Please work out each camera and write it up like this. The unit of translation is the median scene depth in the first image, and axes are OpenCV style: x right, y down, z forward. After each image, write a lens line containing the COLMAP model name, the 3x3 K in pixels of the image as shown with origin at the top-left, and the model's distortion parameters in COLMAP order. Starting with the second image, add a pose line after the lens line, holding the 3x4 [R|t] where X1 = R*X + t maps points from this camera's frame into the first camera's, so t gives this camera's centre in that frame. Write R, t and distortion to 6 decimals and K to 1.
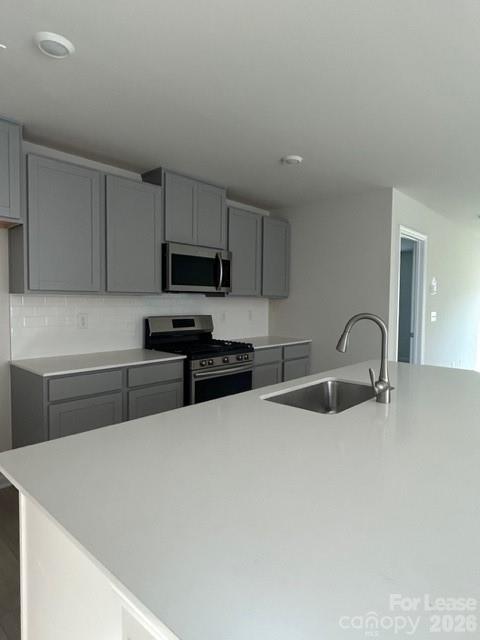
lens RADIAL K [[376.3, 0, 242.9], [0, 376.3, 319.8], [0, 0, 1]] dist [-0.003601, -0.000382]
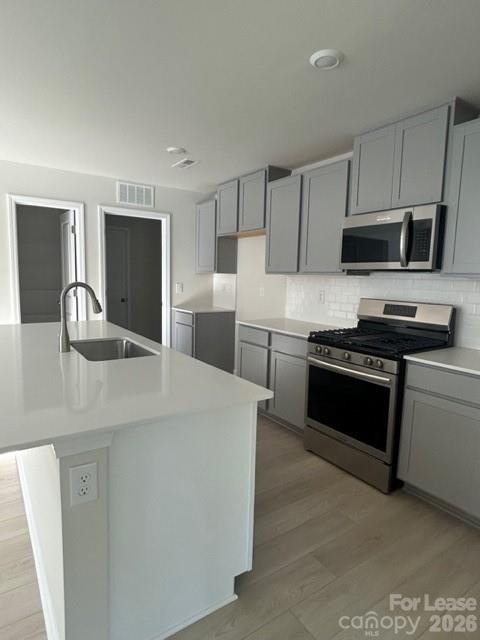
lens RADIAL K [[376.3, 0, 242.9], [0, 376.3, 319.8], [0, 0, 1]] dist [-0.003601, -0.000382]
pose [[-0.228671, 0.101152, -0.968234, 0.717783], [-0.073700, 0.989934, 0.120825, -0.044652], [0.970710, 0.098988, -0.218915, 0.906130]]
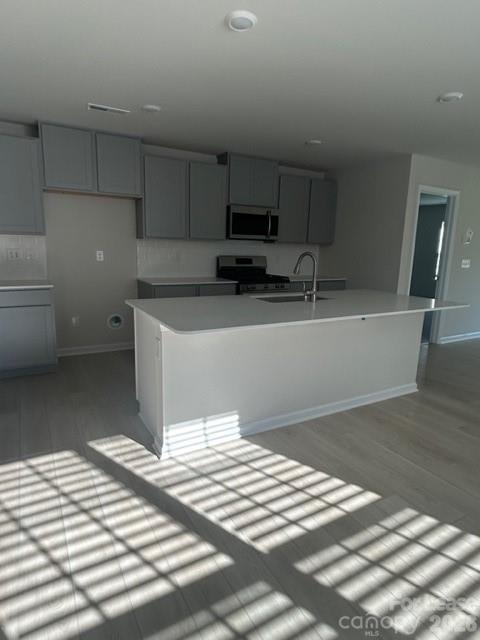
lens RADIAL K [[376.3, 0, 242.9], [0, 376.3, 319.8], [0, 0, 1]] dist [-0.003601, -0.000382]
pose [[0.955508, 0.073728, -0.285601, 0.278958], [-0.033614, 0.989167, 0.142892, 0.026555], [0.293043, -0.126934, 0.947636, -0.409010]]
